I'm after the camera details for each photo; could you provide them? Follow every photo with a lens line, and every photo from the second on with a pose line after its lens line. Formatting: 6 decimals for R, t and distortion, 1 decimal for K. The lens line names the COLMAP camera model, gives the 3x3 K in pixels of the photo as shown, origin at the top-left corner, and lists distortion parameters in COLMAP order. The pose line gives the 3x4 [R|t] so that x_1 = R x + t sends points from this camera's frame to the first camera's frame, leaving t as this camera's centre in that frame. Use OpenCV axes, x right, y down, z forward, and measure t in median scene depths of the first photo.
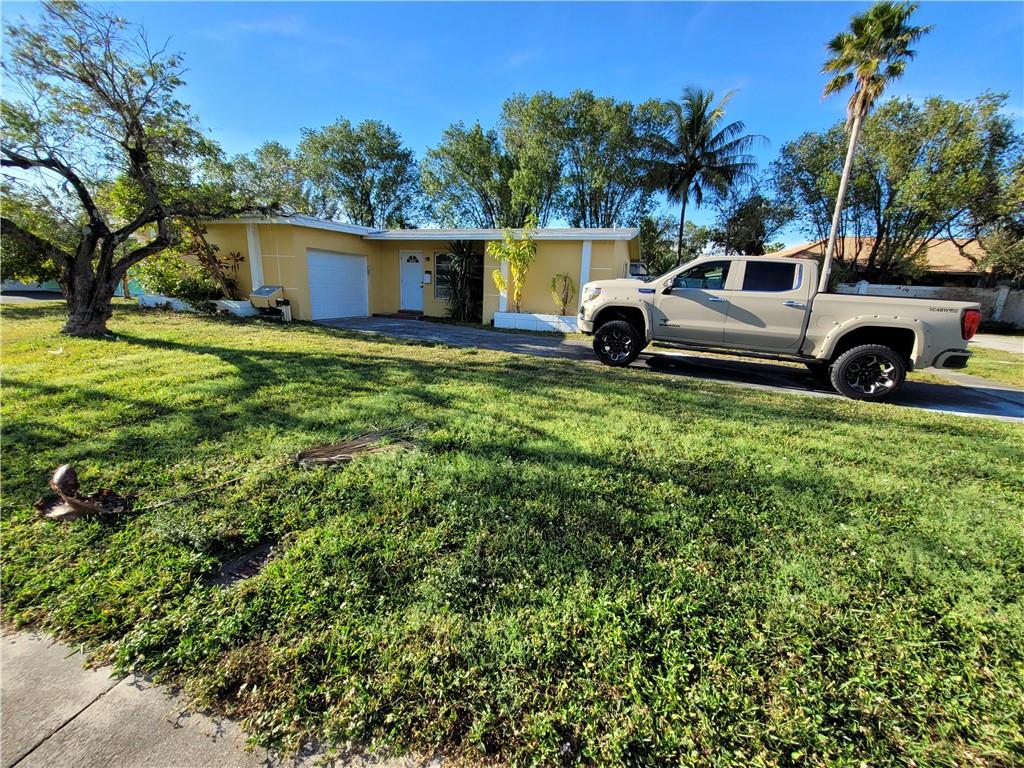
lens RADIAL K [[403.0, 0, 512.6], [0, 403.0, 387.4], [0, 0, 1]] dist [-0.002014, 0.002442]
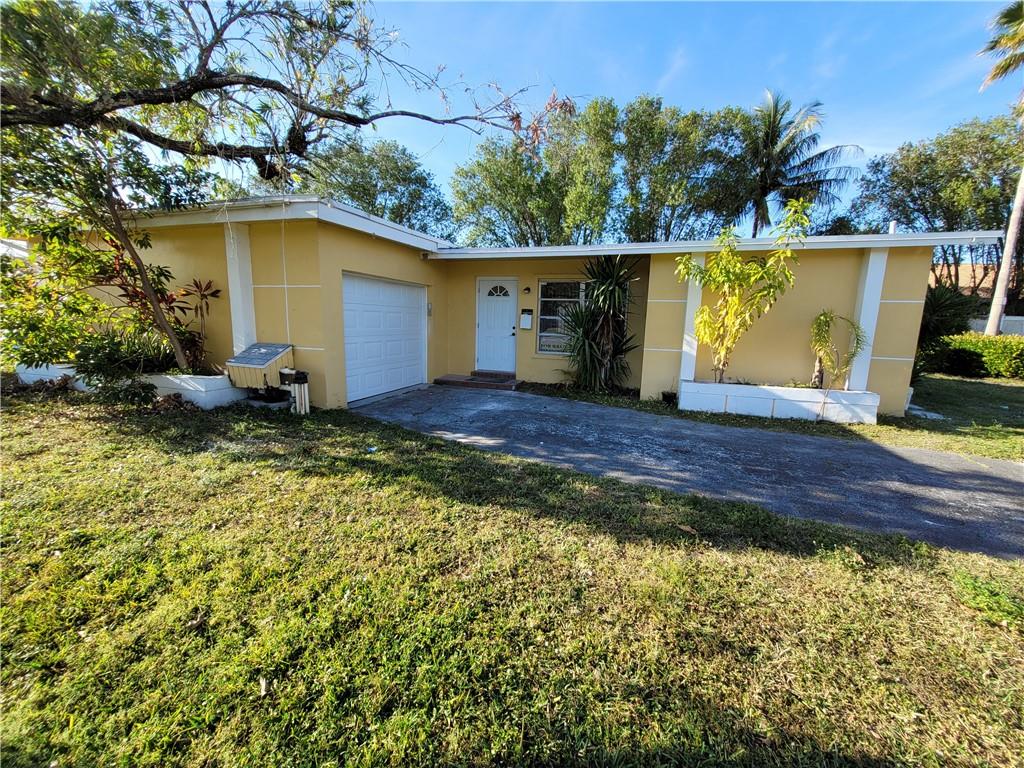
lens RADIAL K [[403.0, 0, 510.7], [0, 403.0, 383.6], [0, 0, 1]] dist [-0.002014, 0.002442]
pose [[0.999550, -0.019517, 0.022781, -0.279065], [0.021519, 0.995597, -0.091235, -0.134609], [-0.020900, 0.091684, 0.995569, 0.444150]]
